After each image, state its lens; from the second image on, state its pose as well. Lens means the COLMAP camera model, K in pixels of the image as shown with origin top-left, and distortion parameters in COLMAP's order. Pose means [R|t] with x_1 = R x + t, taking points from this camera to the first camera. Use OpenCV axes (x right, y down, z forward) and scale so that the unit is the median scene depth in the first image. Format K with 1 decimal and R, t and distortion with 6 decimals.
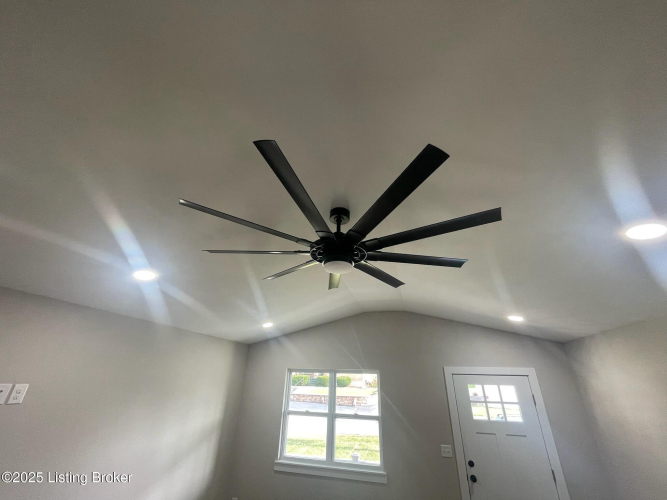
lens RADIAL K [[270.5, 0, 333.5], [0, 270.5, 250.0], [0, 0, 1]] dist [-0.002147, 0.000261]
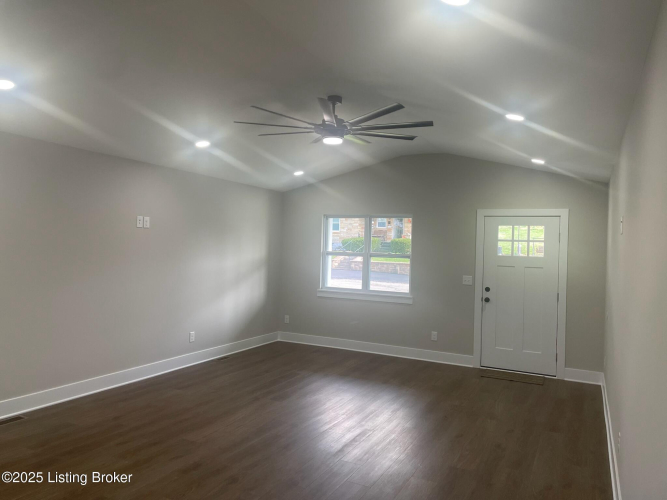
lens RADIAL K [[500.4, 0, 333.5], [0, 500.4, 250.0], [0, 0, 1]] dist [-0.000702, -0.003420]
pose [[0.981980, 0.001452, -0.188980, 0.257112], [0.080768, 0.900823, 0.426608, -0.268060], [0.170857, -0.434184, 0.884473, -0.807440]]
